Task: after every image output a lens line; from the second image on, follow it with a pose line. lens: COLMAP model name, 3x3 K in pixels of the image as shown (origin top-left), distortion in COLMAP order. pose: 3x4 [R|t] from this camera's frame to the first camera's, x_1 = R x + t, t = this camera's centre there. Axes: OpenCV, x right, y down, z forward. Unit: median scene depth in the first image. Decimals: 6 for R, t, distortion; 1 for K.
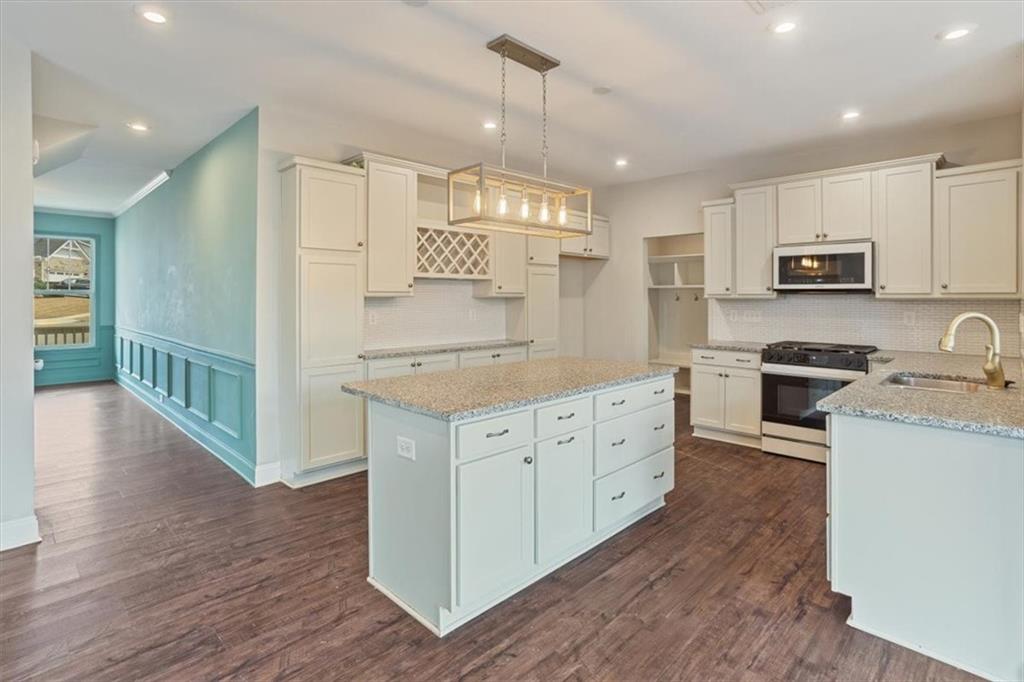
lens RADIAL K [[511.4, 0, 506.9], [0, 511.4, 295.7], [0, 0, 1]] dist [-0.054109, 0.030642]
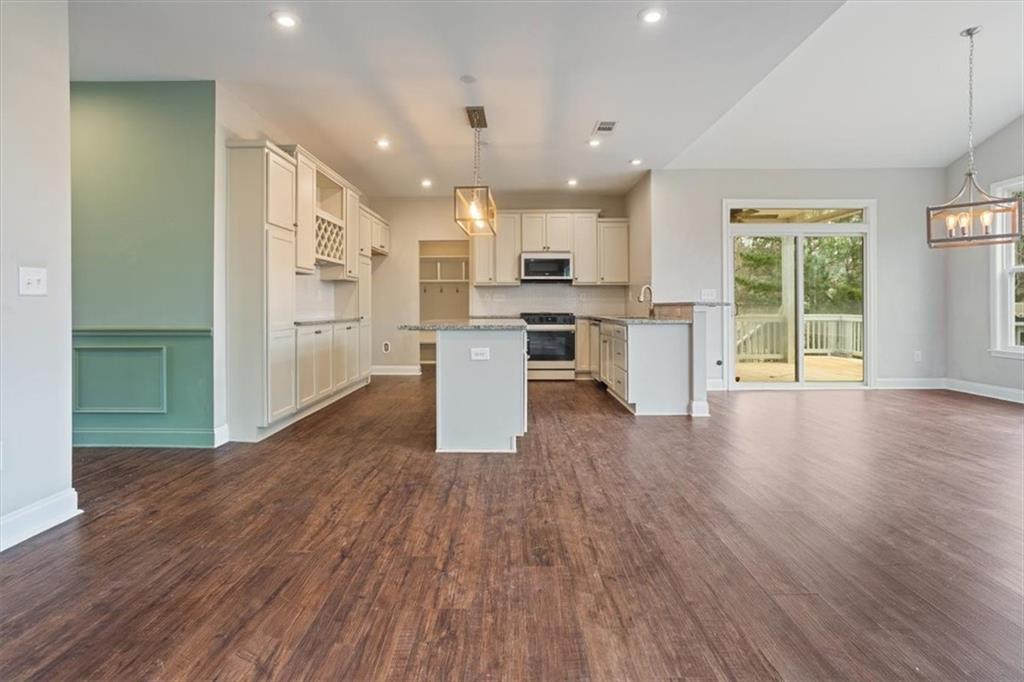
lens RADIAL K [[506.1, 0, 506.0], [0, 506.1, 308.1], [0, 0, 1]] dist [-0.049107, 0.030207]
pose [[0.720995, -0.006007, 0.692915, -0.648986], [0.000470, 0.999966, 0.008180, 0.068700], [-0.692941, -0.005572, 0.720973, -0.127248]]
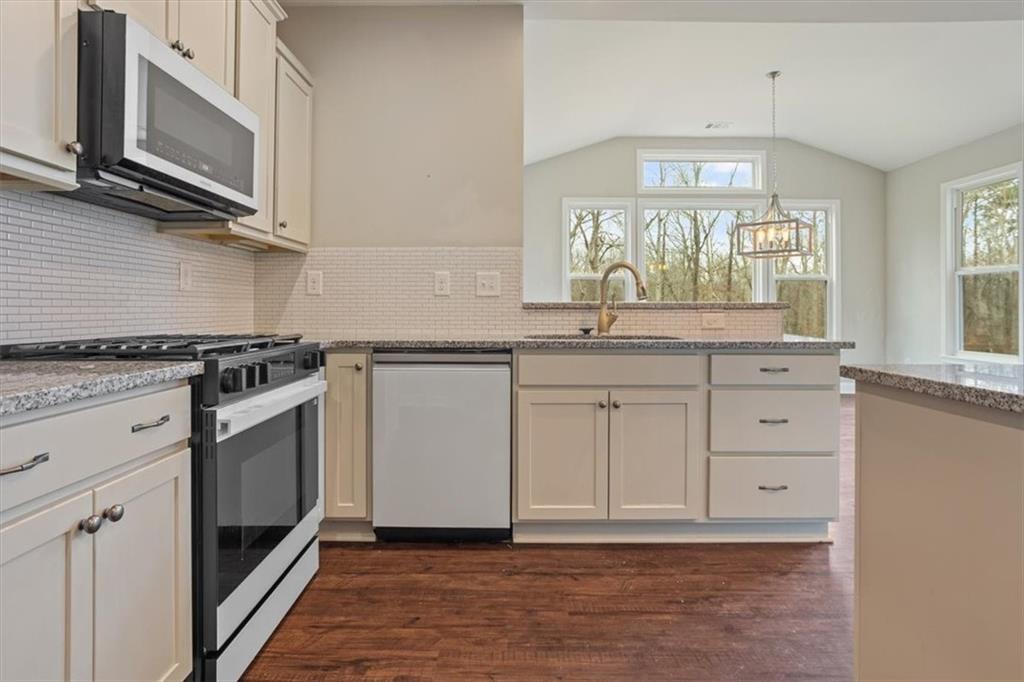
lens RADIAL K [[542.4, 0, 510.2], [0, 542.4, 300.8], [0, 0, 1]] dist [-0.004259, -0.000193]
pose [[-0.710985, 0.006728, 0.703175, 0.169264], [-0.007128, 0.999834, -0.016773, 0.076344], [-0.703171, -0.016938, -0.710819, 1.124569]]
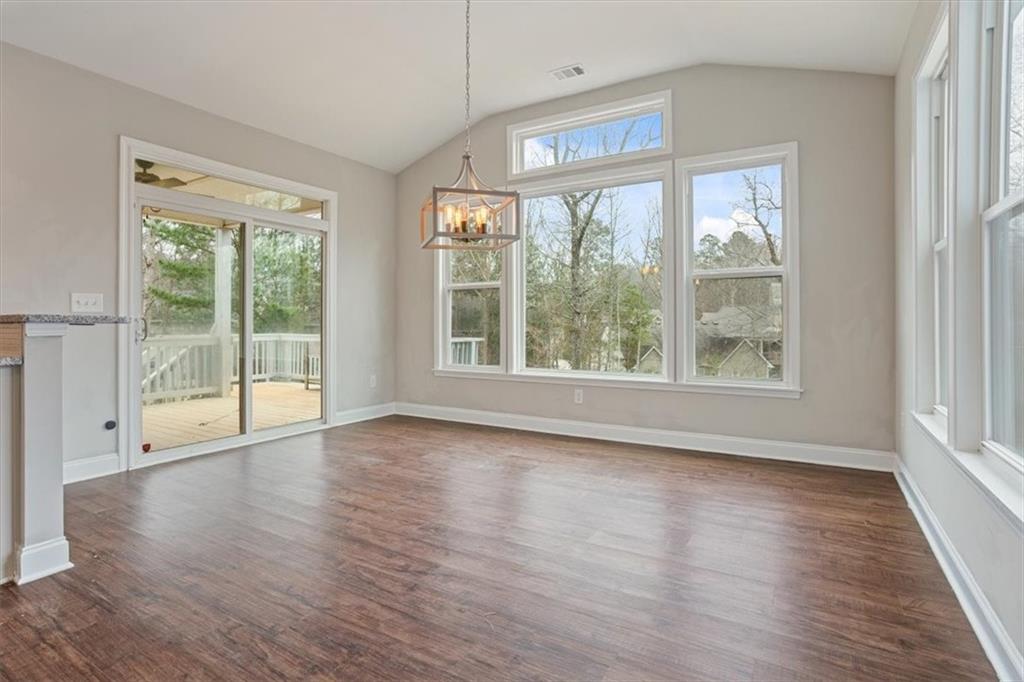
lens RADIAL K [[519.1, 0, 510.8], [0, 519.1, 322.0], [0, 0, 1]] dist [-0.059567, 0.029946]
pose [[-0.233778, 0.001347, 0.972289, -0.157446], [-0.004394, 0.999987, -0.002441, 0.070974], [-0.972280, -0.004843, -0.233770, 0.048189]]
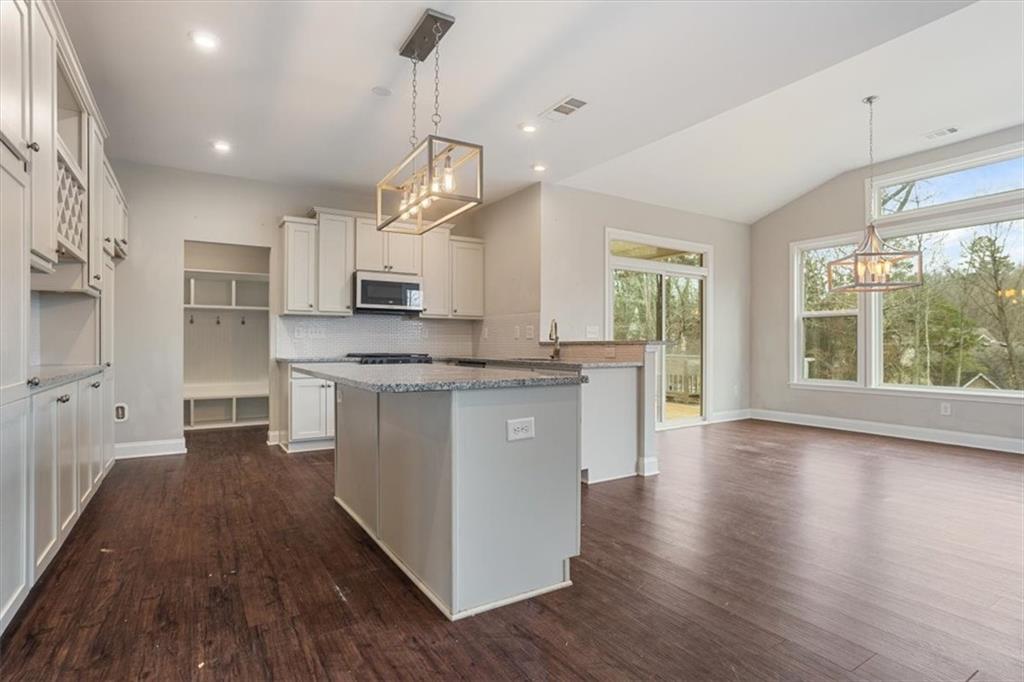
lens RADIAL K [[522.0, 0, 513.8], [0, 522.0, 344.9], [0, 0, 1]] dist [-0.055286, 0.033829]
pose [[0.224453, -0.002000, 0.974483, -0.580258], [-0.004980, 0.999982, 0.003200, 0.071023], [-0.974472, -0.005571, 0.224439, 0.402473]]
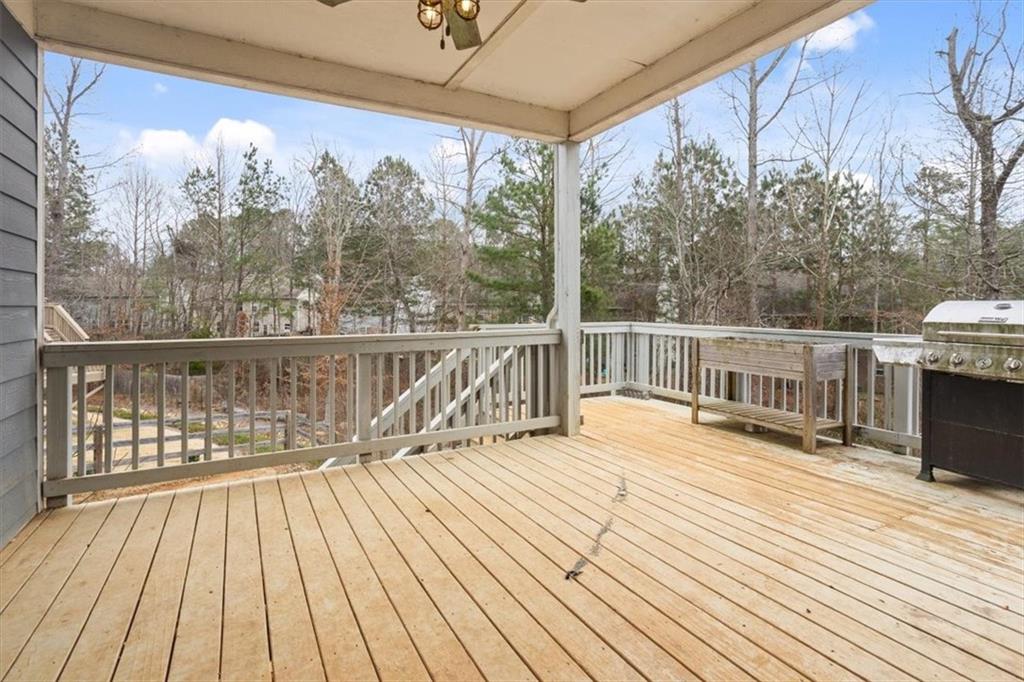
lens RADIAL K [[500.0, 0, 510.3], [0, 500.0, 313.7], [0, 0, 1]] dist [-0.027943, 0.001382]
pose [[0.291503, -0.015480, 0.956445, 0.829298], [-0.001966, 0.999857, 0.016782, 0.073722], [-0.956568, -0.006773, 0.291431, 0.431408]]
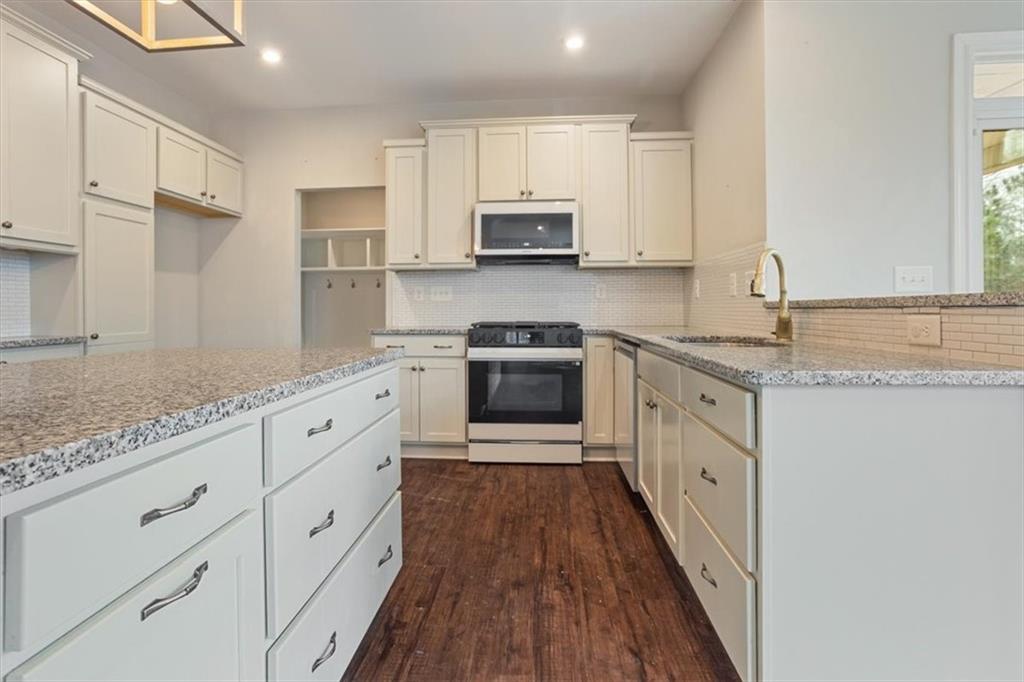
lens RADIAL K [[512.6, 0, 503.9], [0, 512.6, 305.2], [0, 0, 1]] dist [-0.054377, 0.033236]
pose [[0.760999, -0.001067, 0.648752, 0.041213], [0.003983, 0.999987, -0.003026, 0.072067], [-0.648741, 0.004887, 0.760994, 0.375796]]
